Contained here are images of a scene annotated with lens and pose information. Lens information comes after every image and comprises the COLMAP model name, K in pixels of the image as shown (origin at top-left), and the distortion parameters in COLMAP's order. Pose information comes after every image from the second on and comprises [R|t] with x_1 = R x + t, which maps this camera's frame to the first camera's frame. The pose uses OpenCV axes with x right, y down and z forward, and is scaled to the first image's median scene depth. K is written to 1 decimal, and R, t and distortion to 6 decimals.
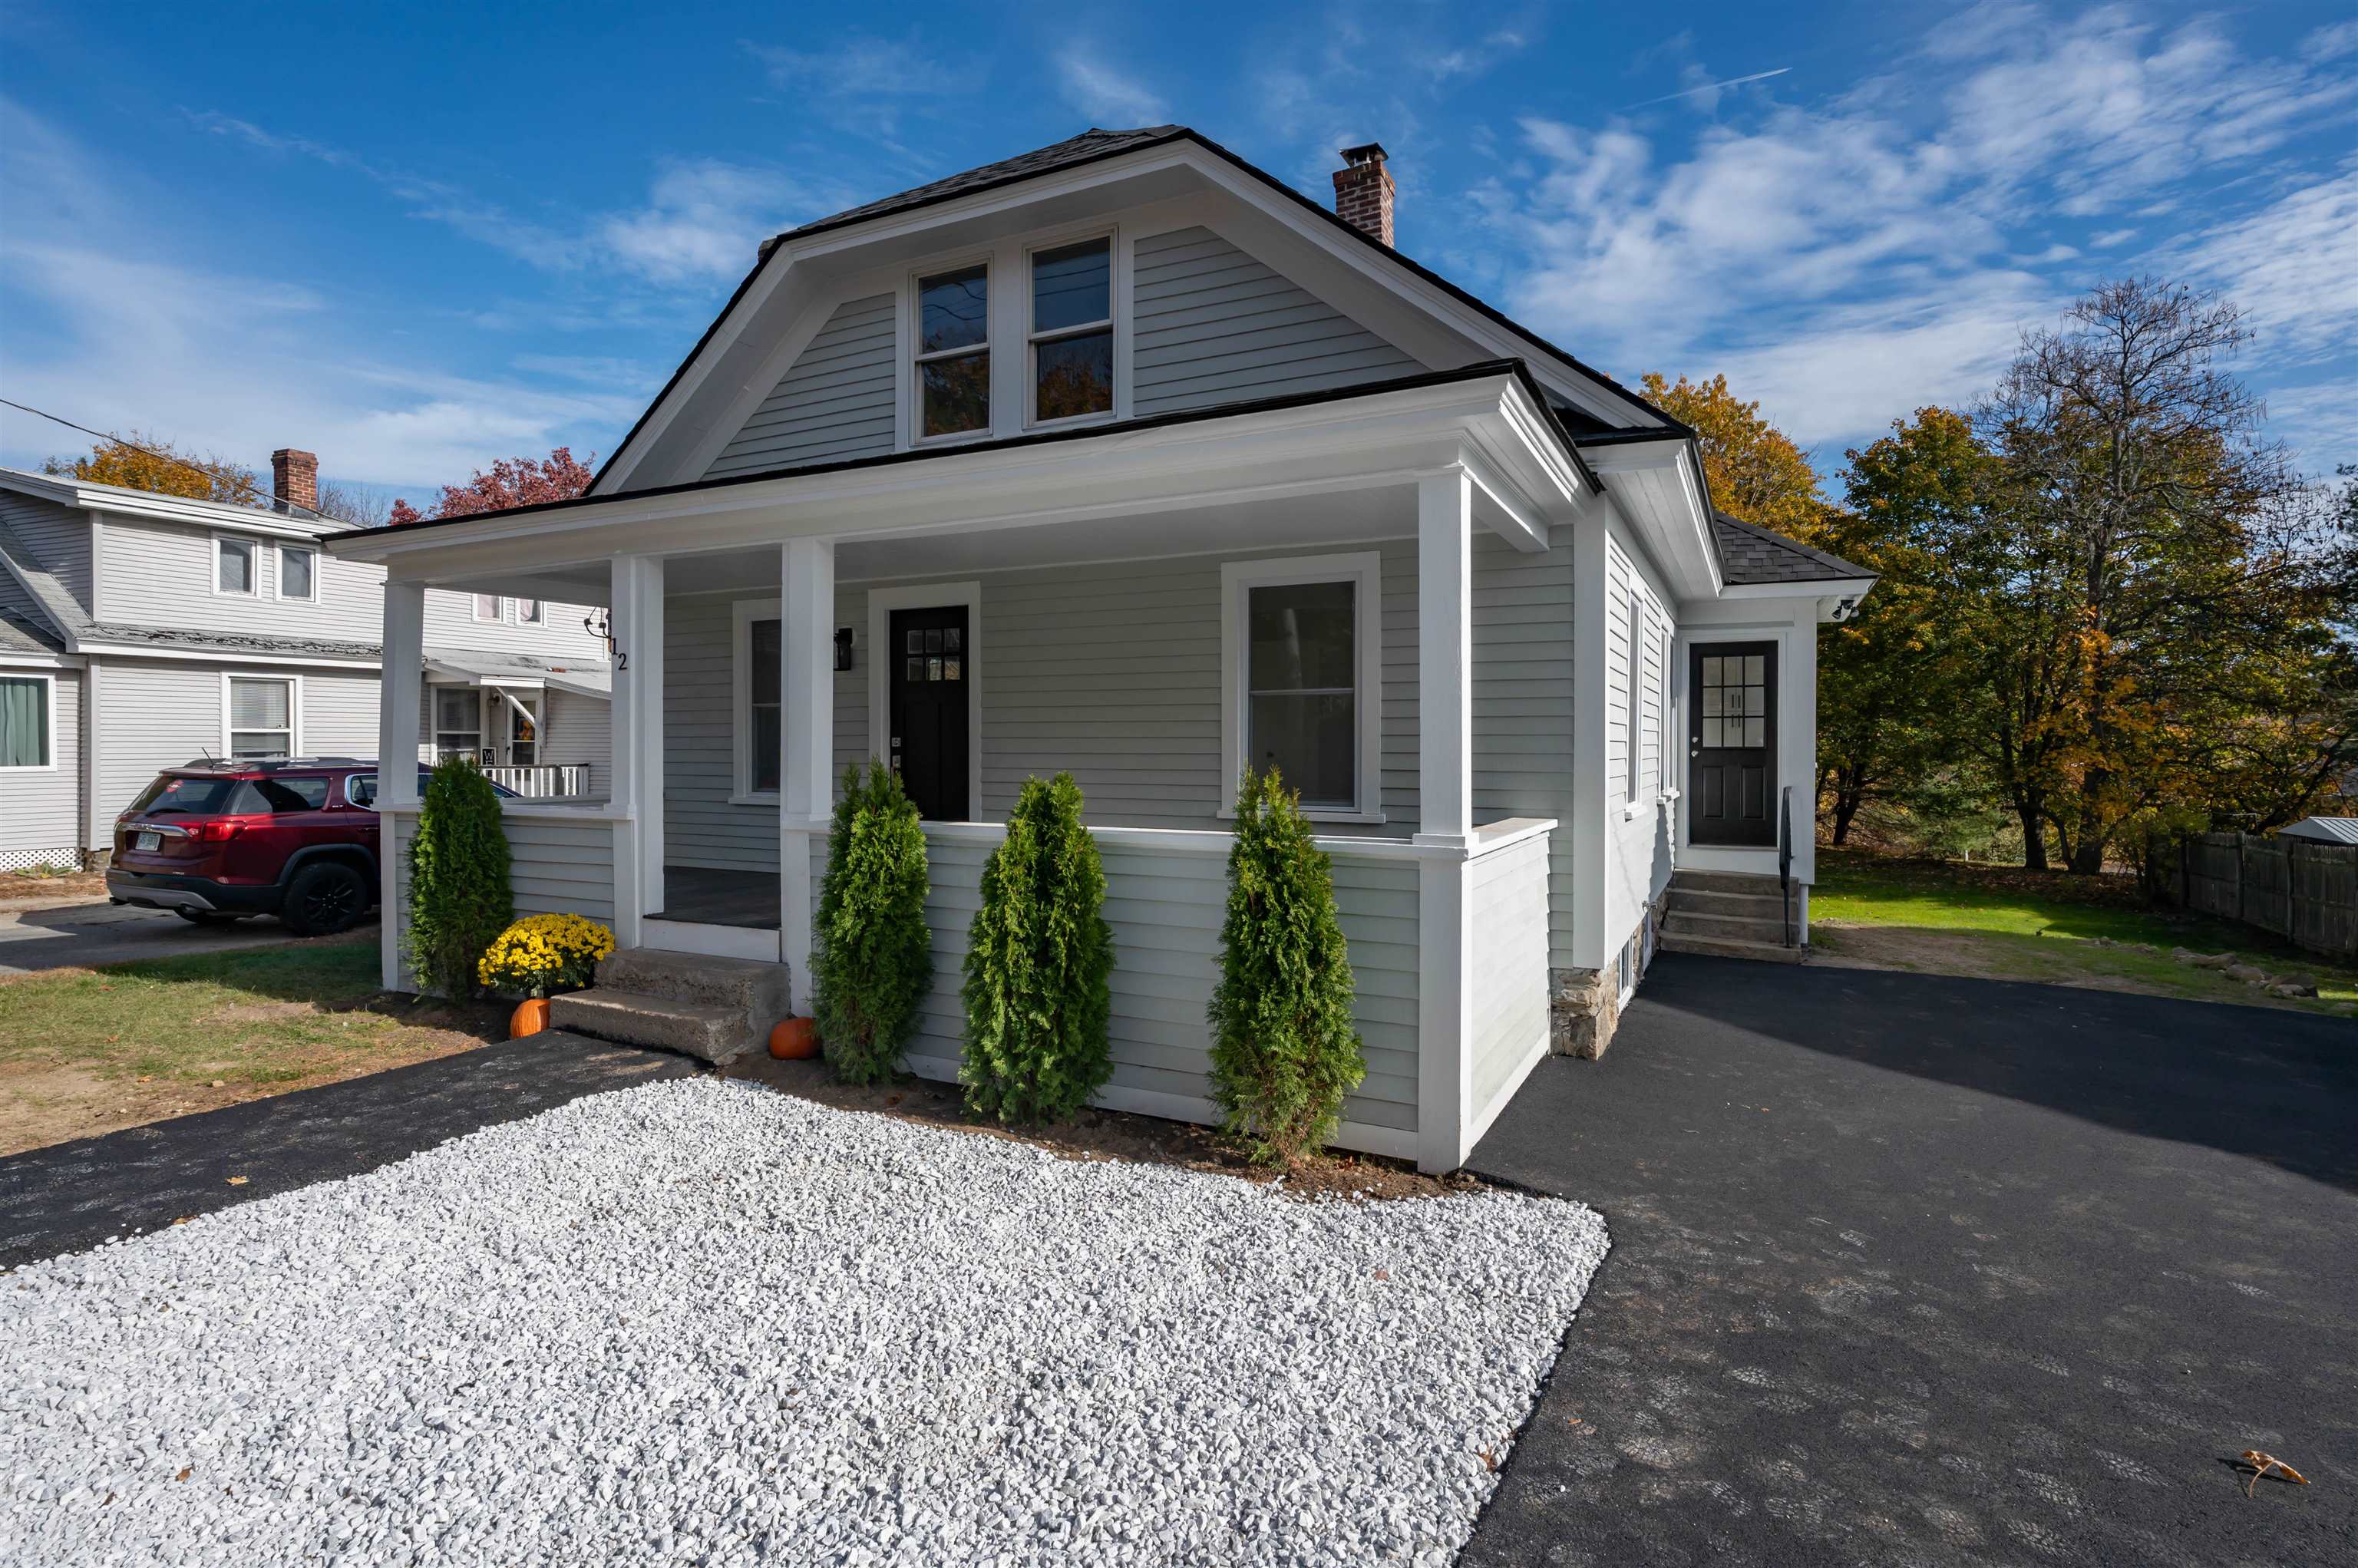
lens RADIAL K [[1144.2, 0, 1186.0], [0, 1144.2, 764.1], [0, 0, 1]] dist [-0.005631, 0.004848]
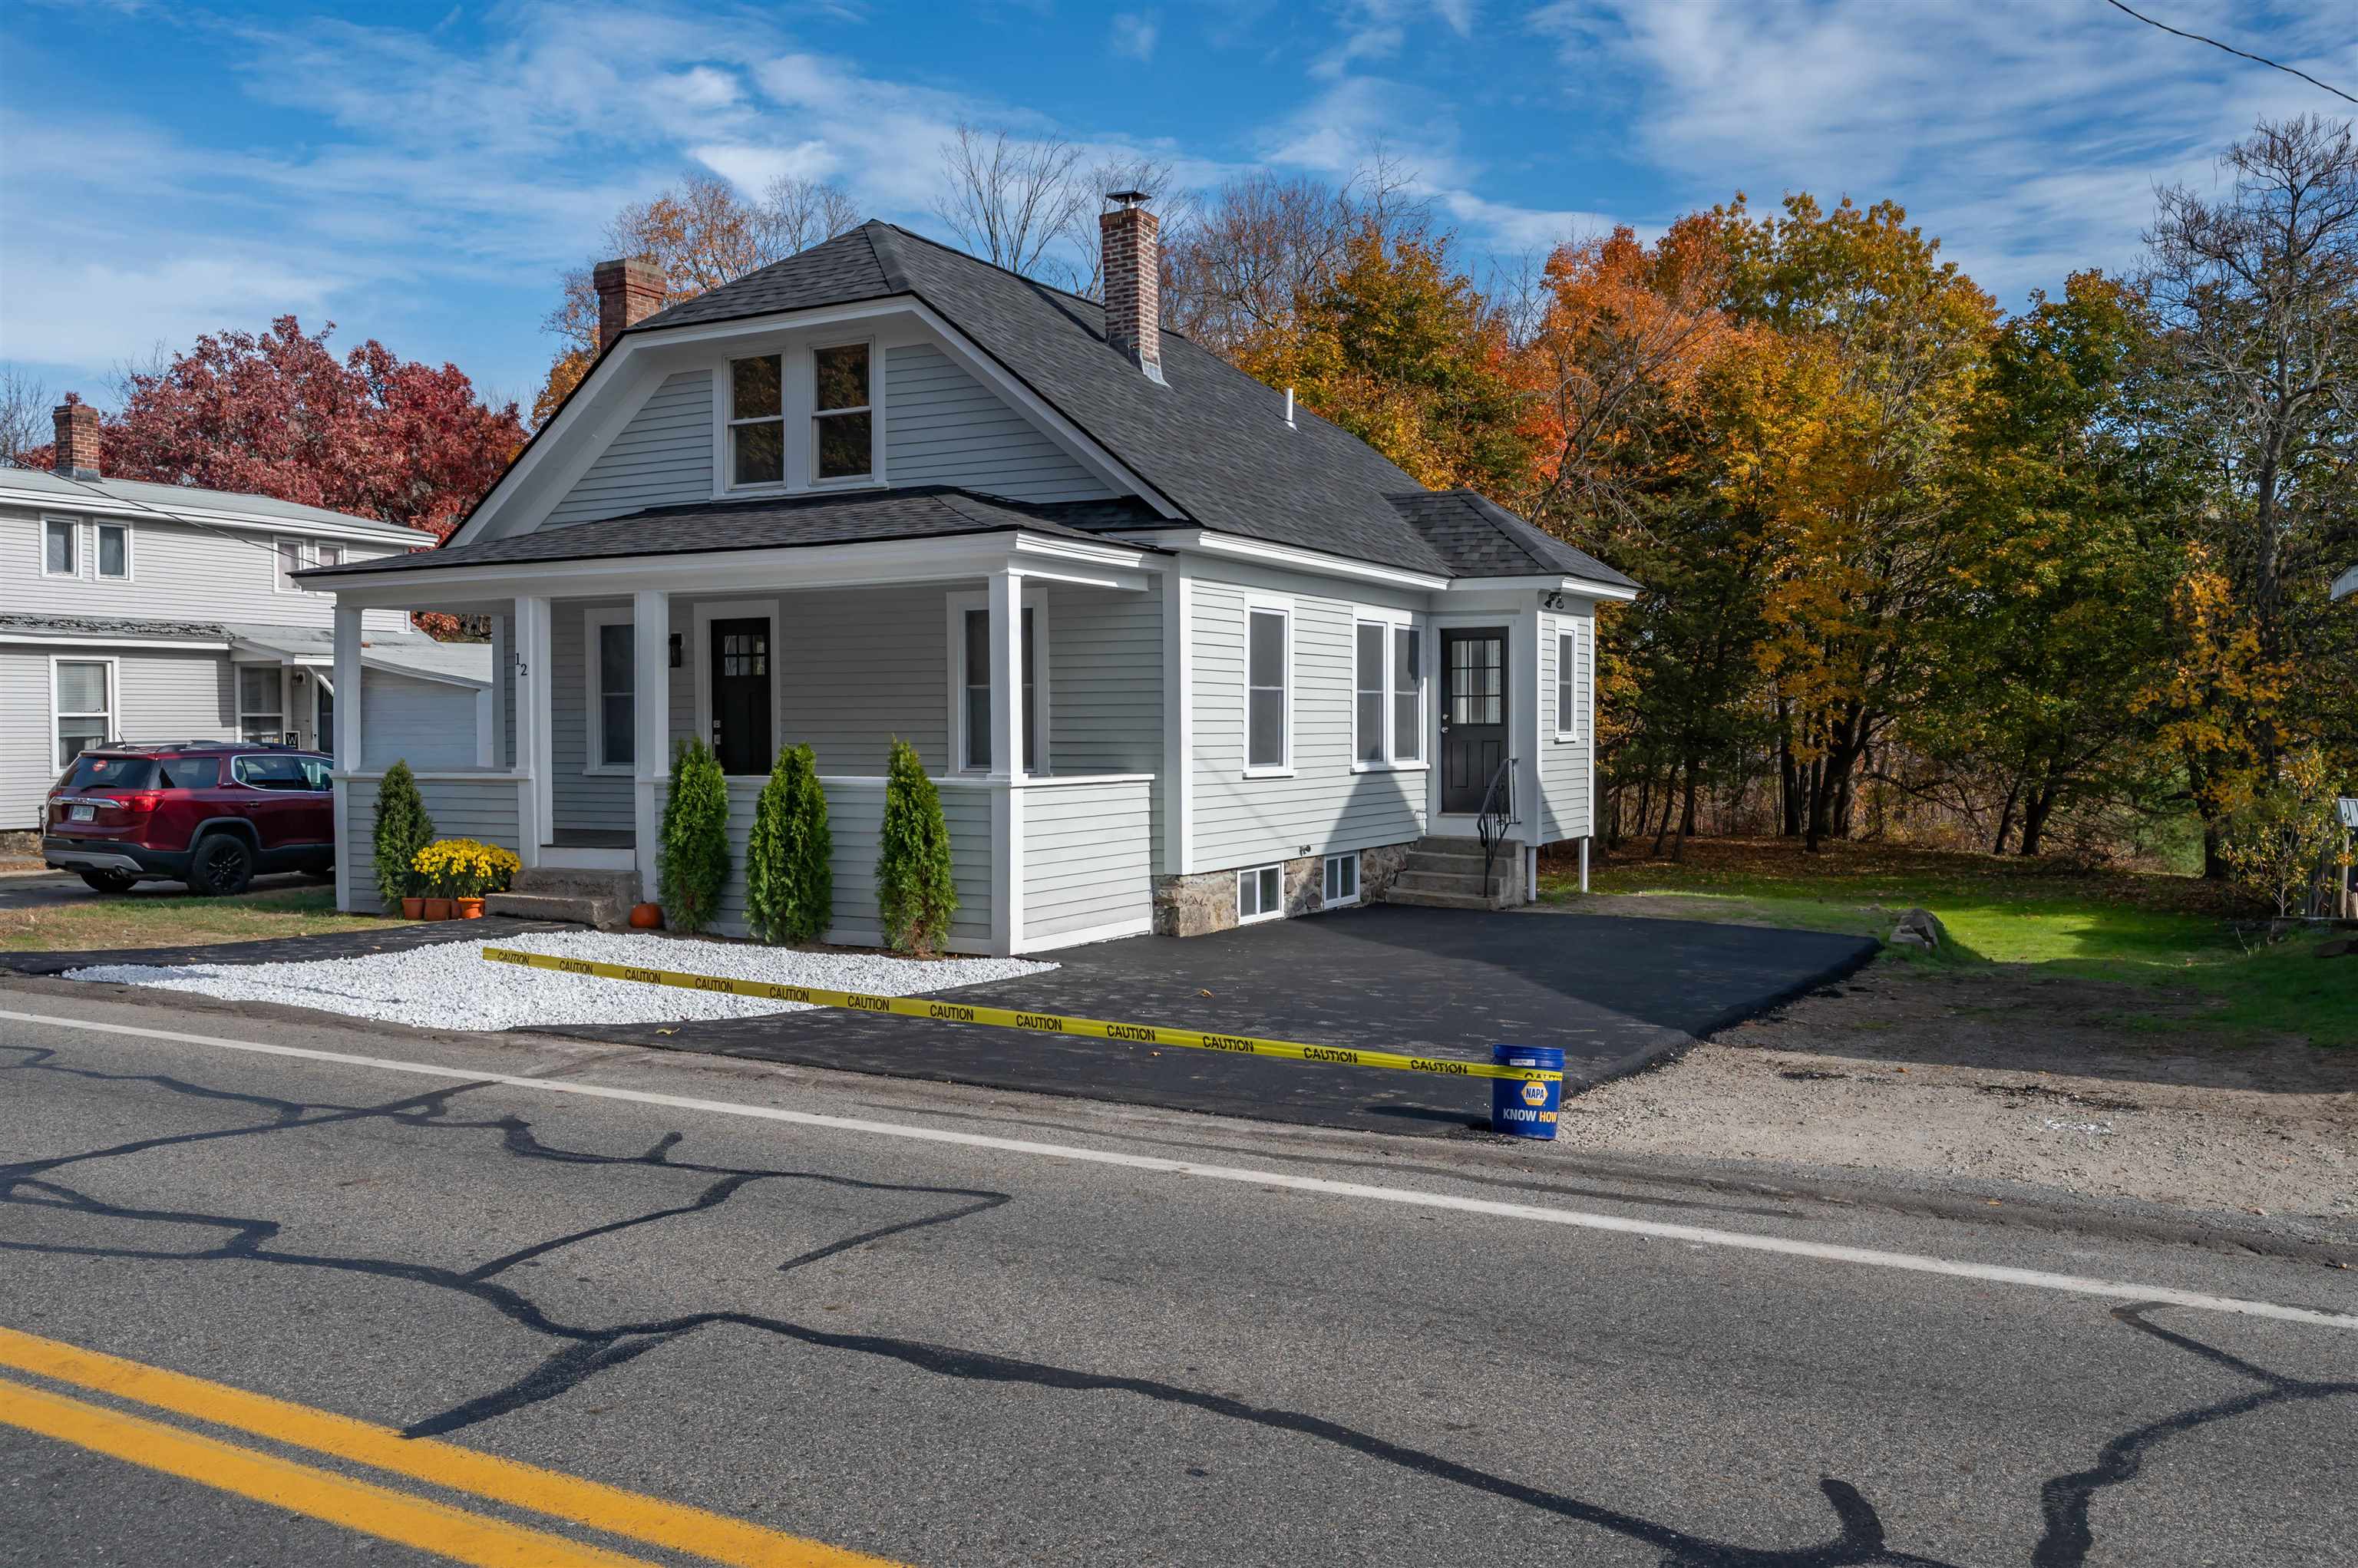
lens RADIAL K [[1955.6, 0, 1177.3], [0, 1955.6, 789.5], [0, 0, 1]] dist [0.000465, -0.007585]
pose [[0.999176, -0.004371, -0.040360, 0.385101], [0.005095, 0.999828, 0.017856, 0.019431], [0.040275, -0.018047, 0.999026, -1.284494]]
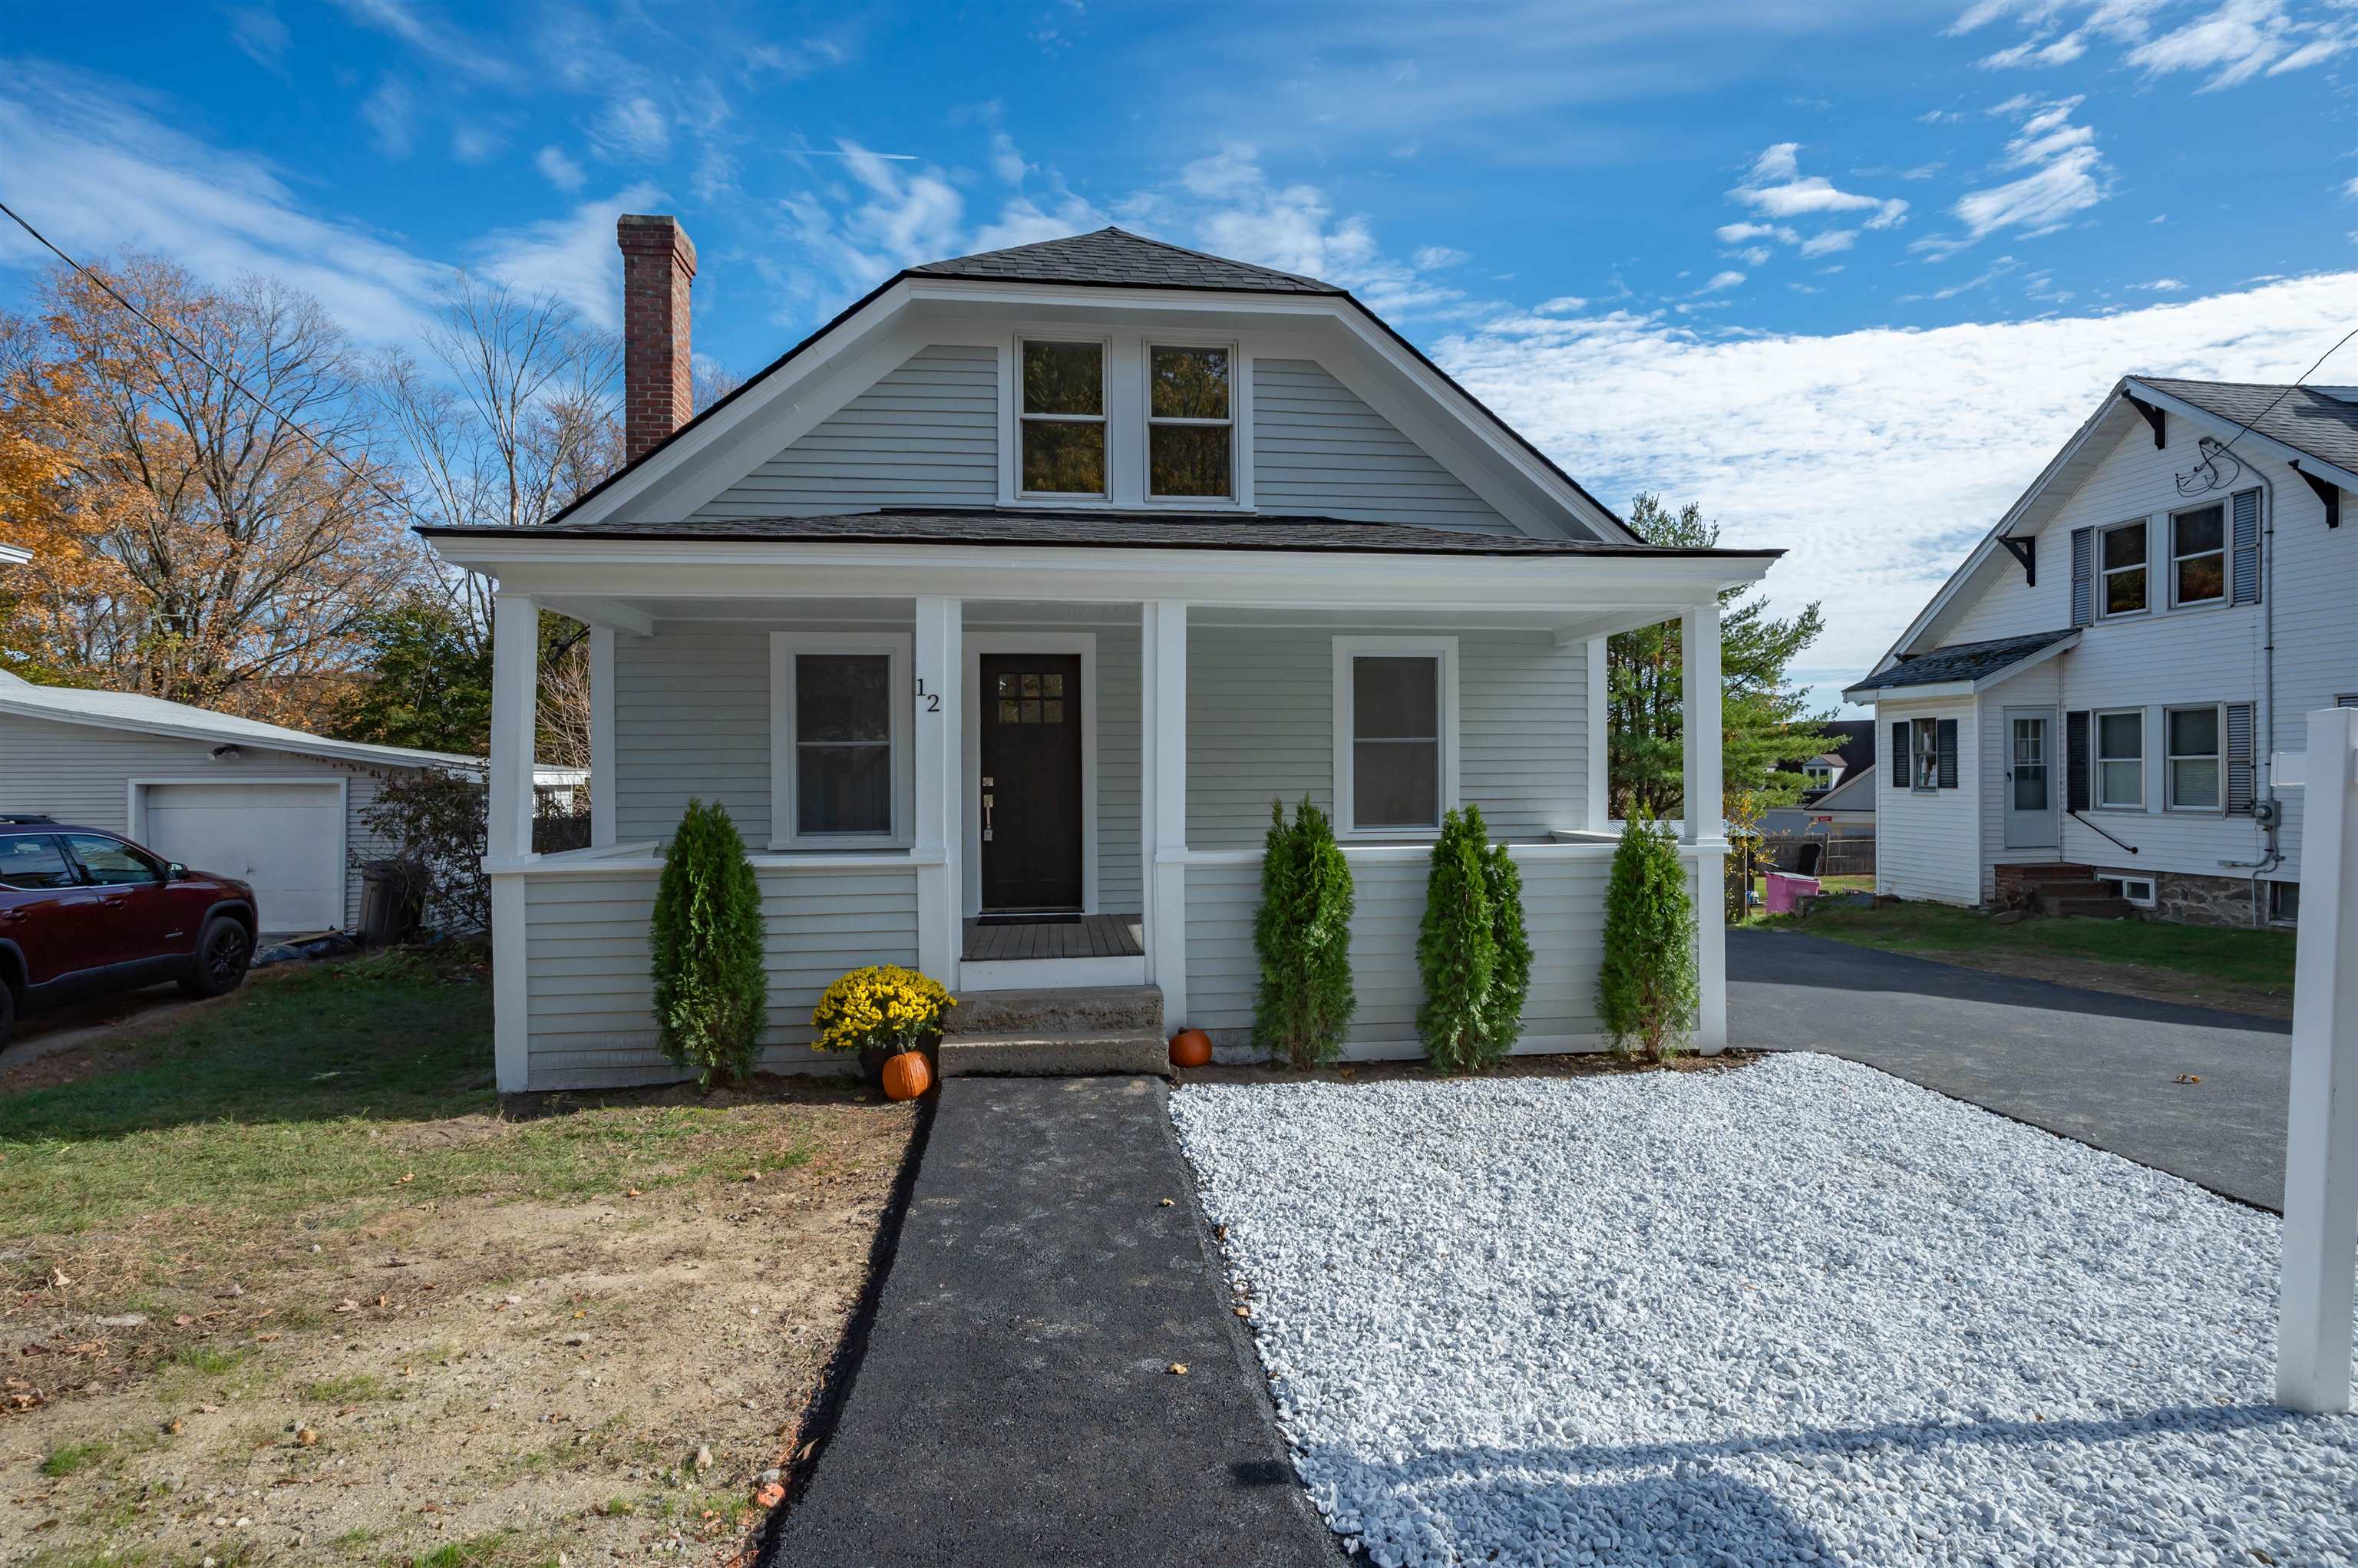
lens RADIAL K [[1144.2, 0, 1193.5], [0, 1144.2, 787.0], [0, 0, 1]] dist [-0.005631, 0.004848]
pose [[0.836691, -0.015671, 0.547451, -0.752622], [0.016075, 0.999863, 0.004052, -0.017524], [-0.547439, 0.005410, 0.836828, 0.040400]]
